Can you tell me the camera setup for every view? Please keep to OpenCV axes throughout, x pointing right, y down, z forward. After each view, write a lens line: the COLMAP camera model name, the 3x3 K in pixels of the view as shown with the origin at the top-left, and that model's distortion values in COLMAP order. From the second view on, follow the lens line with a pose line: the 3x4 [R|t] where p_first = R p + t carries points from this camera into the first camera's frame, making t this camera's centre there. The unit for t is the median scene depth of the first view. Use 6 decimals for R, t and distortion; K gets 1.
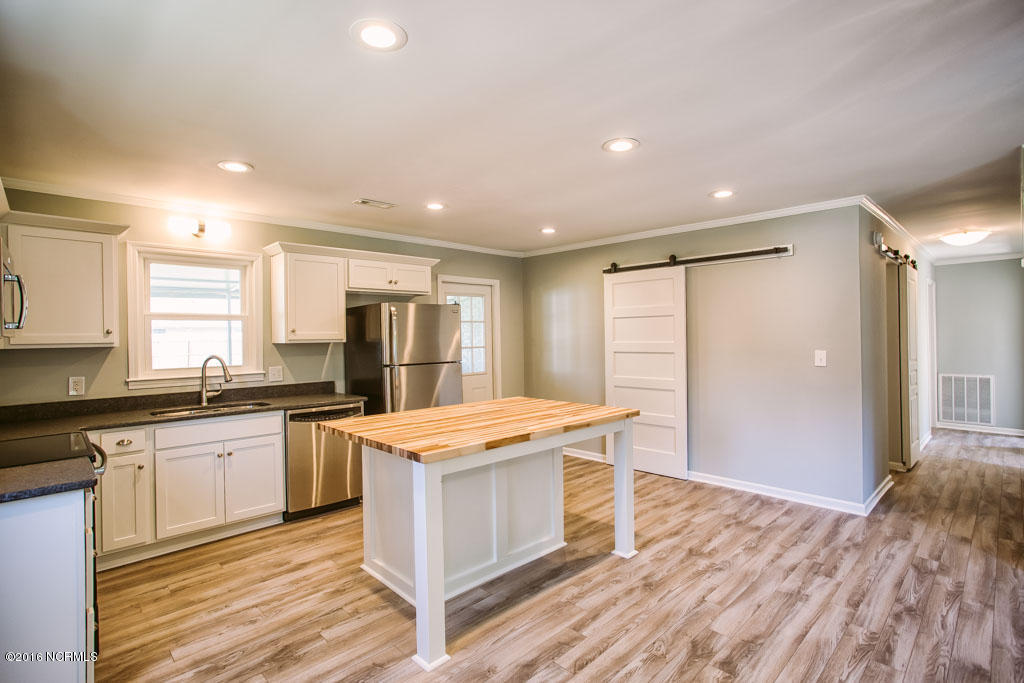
lens RADIAL K [[492.1, 0, 507.2], [0, 492.1, 337.9], [0, 0, 1]] dist [-0.041781, 0.025778]
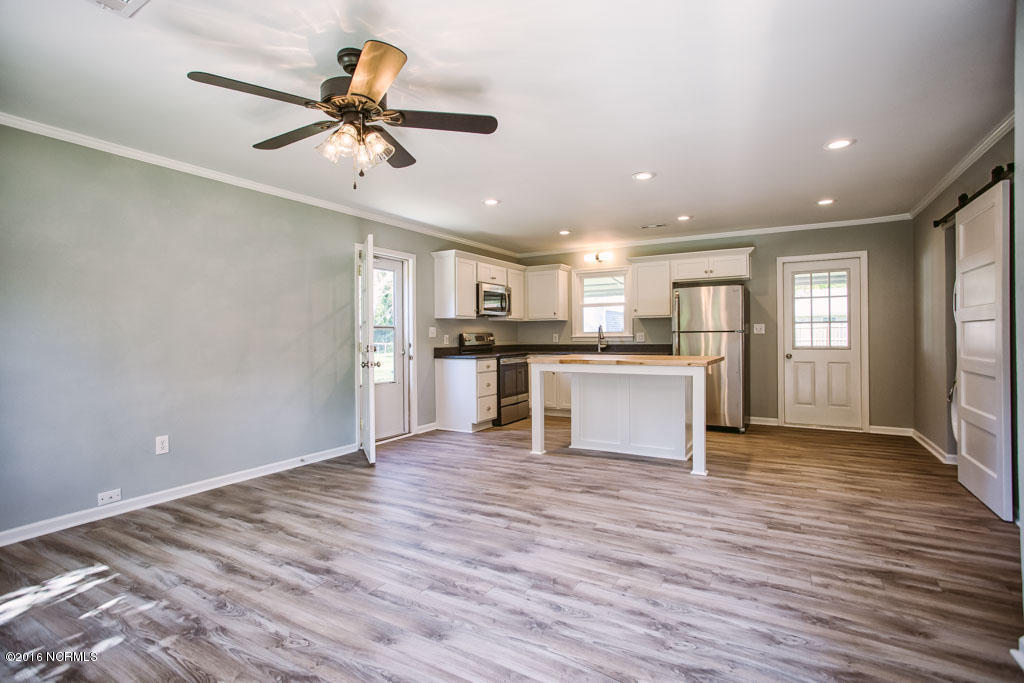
lens RADIAL K [[492.1, 0, 505.1], [0, 492.1, 336.9], [0, 0, 1]] dist [-0.041781, 0.025778]
pose [[0.270838, 0.013403, -0.962532, 1.149651], [0.001796, 0.999894, 0.014428, 0.055206], [0.962623, -0.005637, 0.270786, 0.139236]]
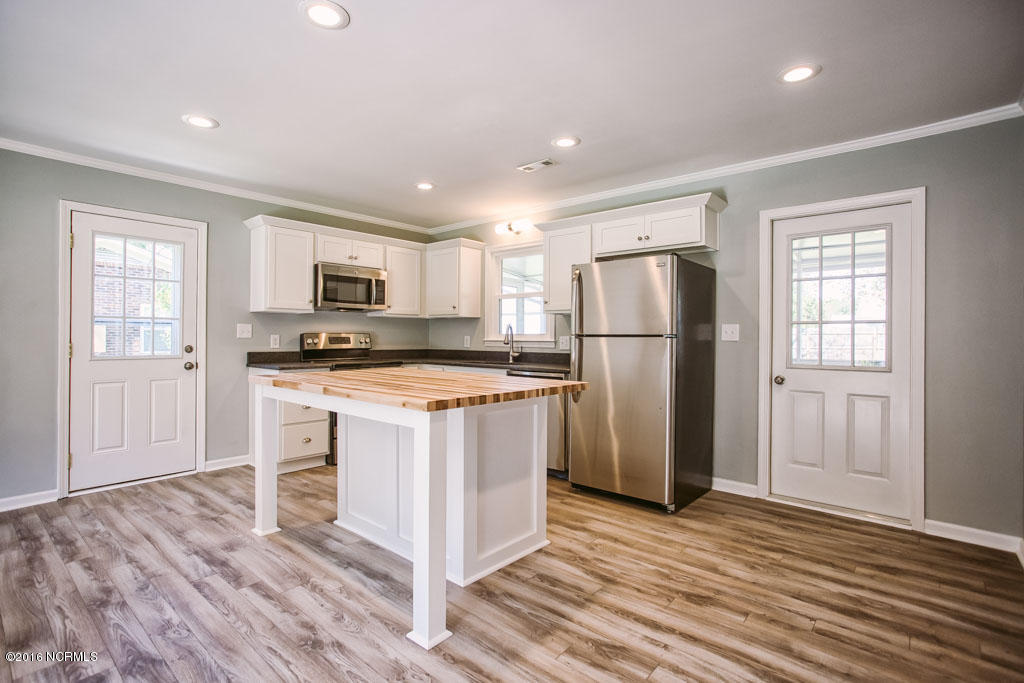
lens RADIAL K [[492.1, 0, 503.5], [0, 492.1, 337.7], [0, 0, 1]] dist [-0.041781, 0.025778]
pose [[0.090601, 0.016178, -0.995756, 0.724492], [-0.011758, 0.999816, 0.015174, 0.054348], [0.995818, 0.010333, 0.090774, 0.889457]]
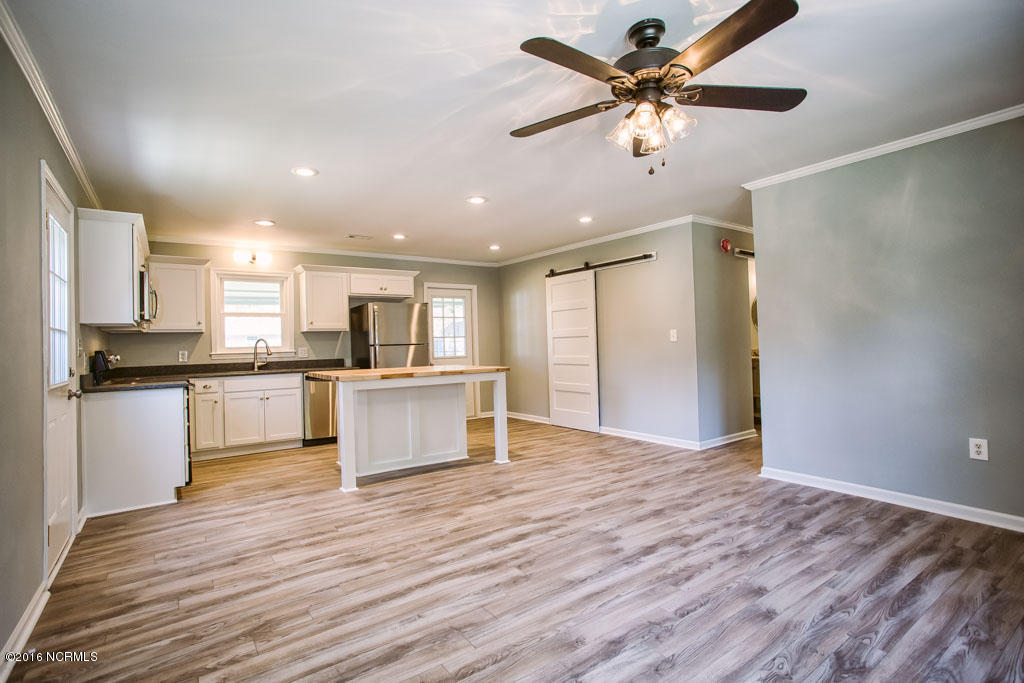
lens RADIAL K [[492.1, 0, 505.2], [0, 492.1, 336.1], [0, 0, 1]] dist [-0.041781, 0.025778]
pose [[0.988372, -0.014577, -0.151353, 0.421216], [0.012042, 0.999772, -0.017648, 0.066893], [0.151576, 0.015620, 0.988322, -0.444029]]
